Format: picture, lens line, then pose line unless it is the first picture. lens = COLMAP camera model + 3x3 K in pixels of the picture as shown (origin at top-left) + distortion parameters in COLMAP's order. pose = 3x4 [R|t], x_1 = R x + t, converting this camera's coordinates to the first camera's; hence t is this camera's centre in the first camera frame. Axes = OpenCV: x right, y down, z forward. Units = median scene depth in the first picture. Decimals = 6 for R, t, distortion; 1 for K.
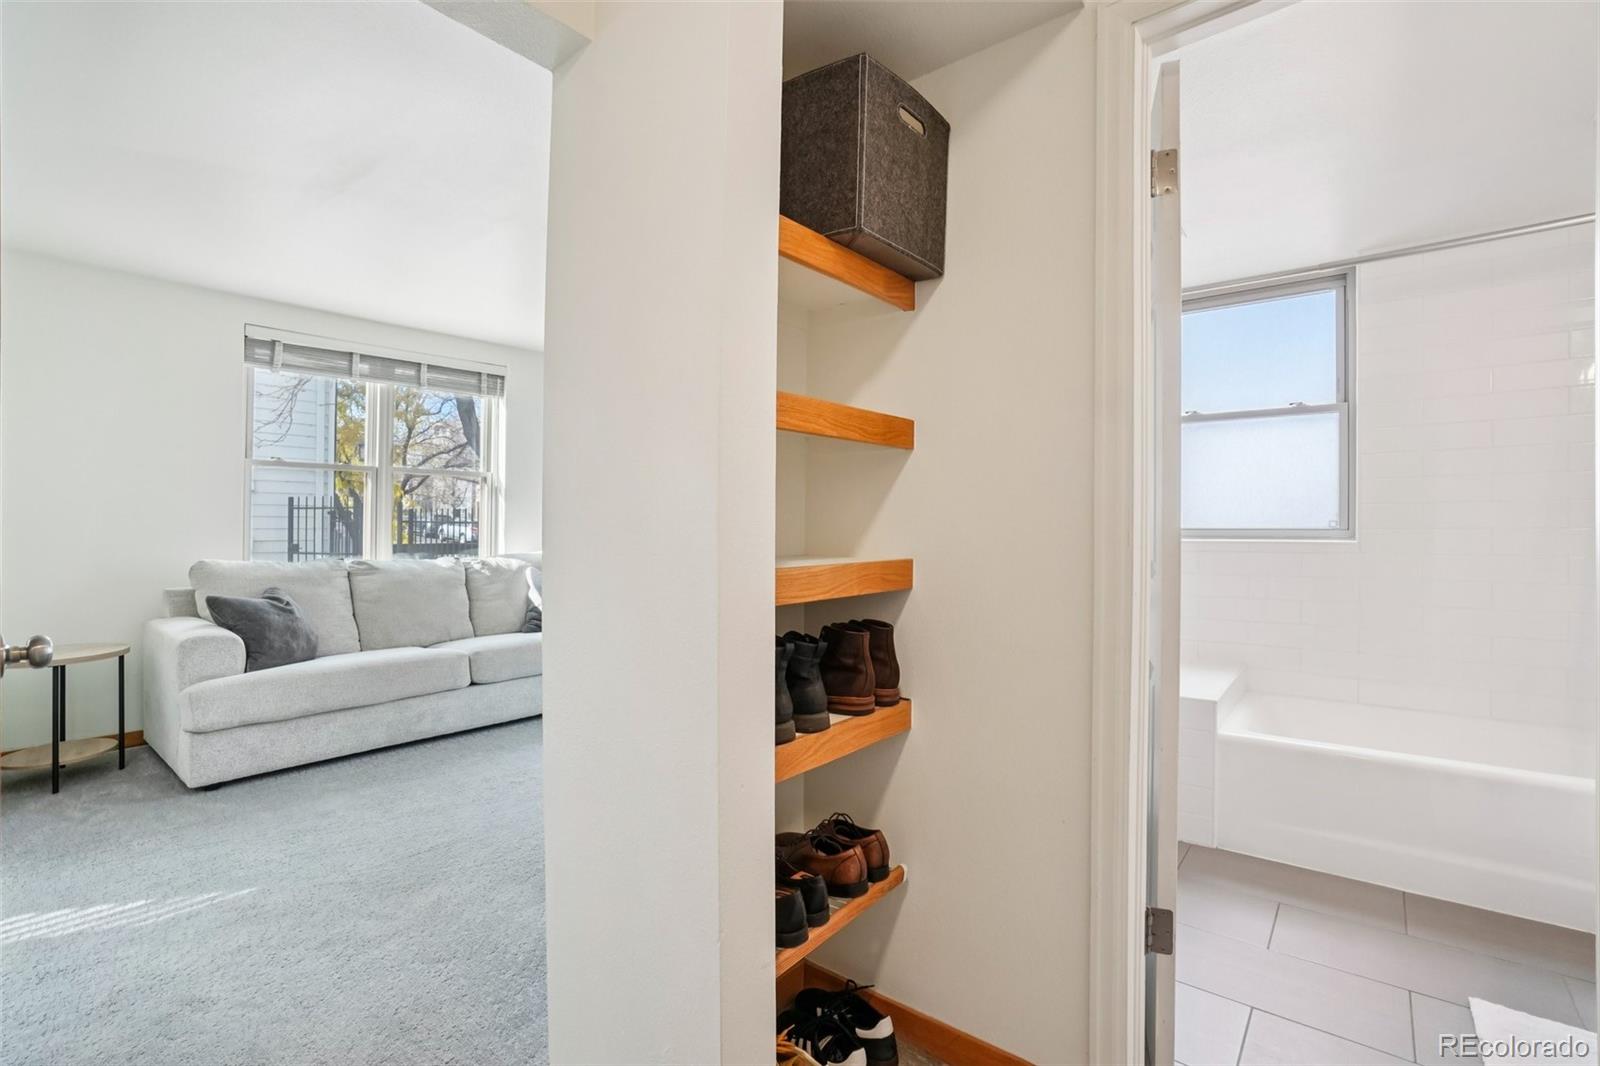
lens RADIAL K [[714.3, 0, 804.3], [0, 714.3, 528.7], [0, 0, 1]] dist [-0.052461, 0.015273]
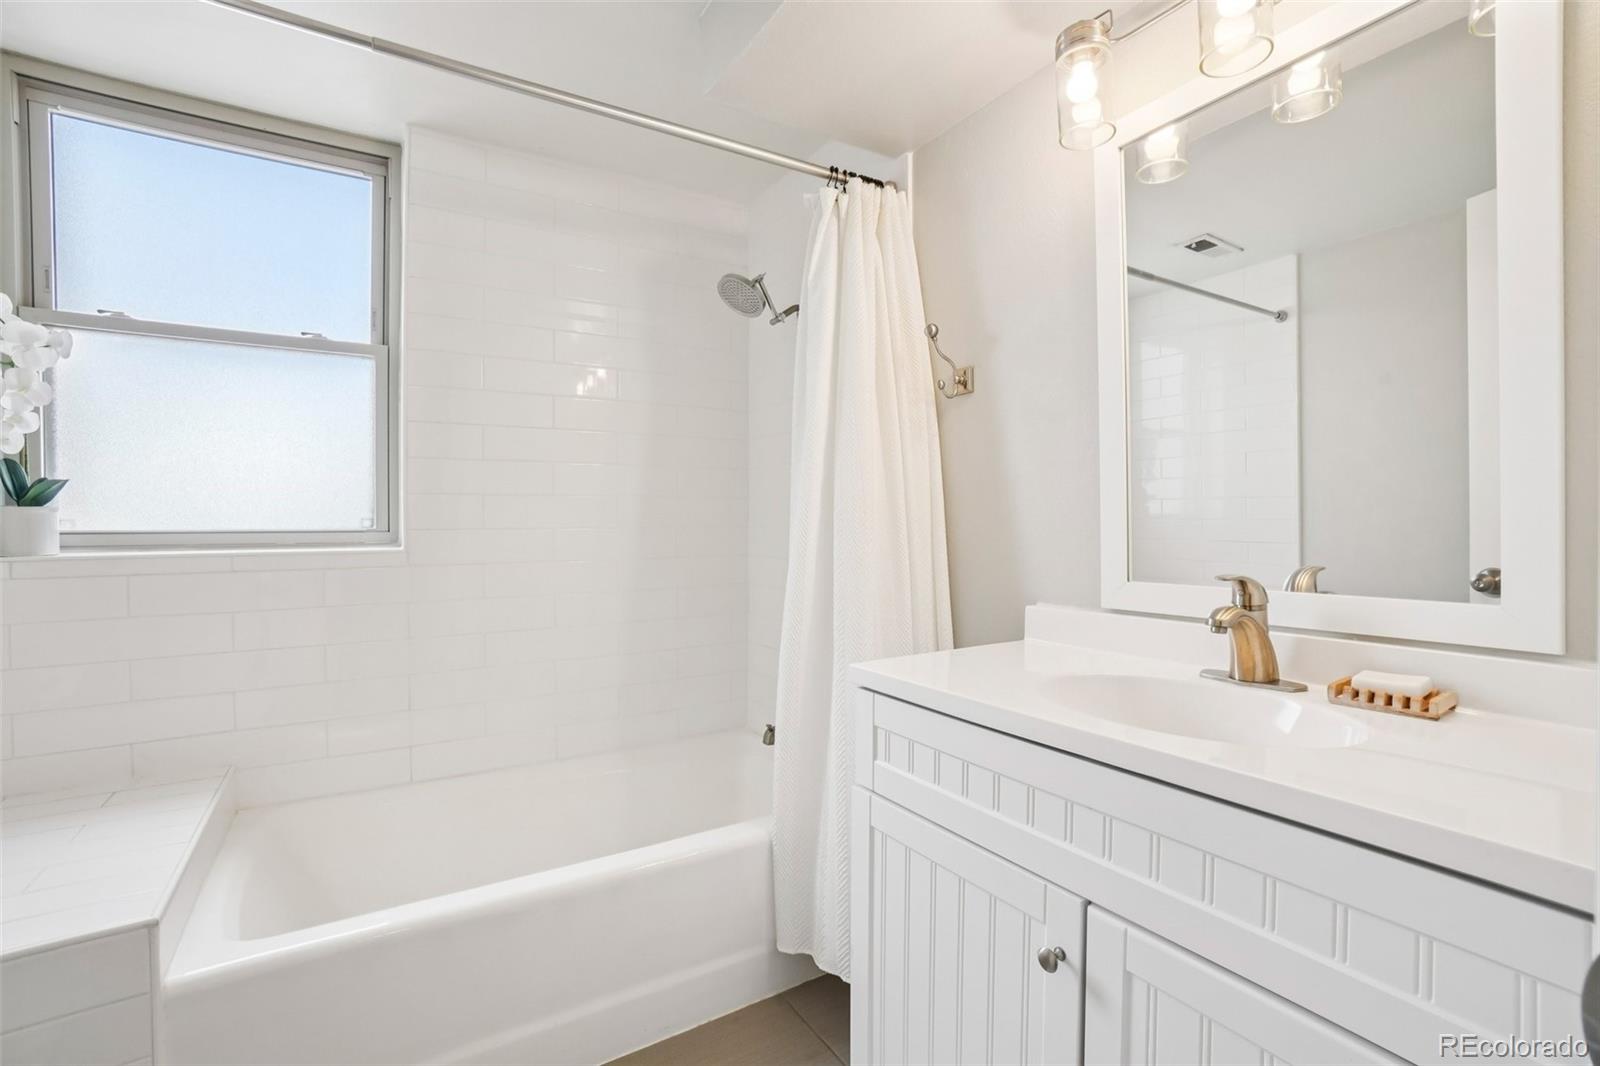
lens RADIAL K [[714.3, 0, 806.2], [0, 714.3, 537.8], [0, 0, 1]] dist [-0.052461, 0.015273]
pose [[0.324249, -0.017750, 0.945805, 0.256573], [0.010947, 0.999827, 0.015011, 0.001778], [-0.945908, 0.005486, 0.324387, 0.381202]]
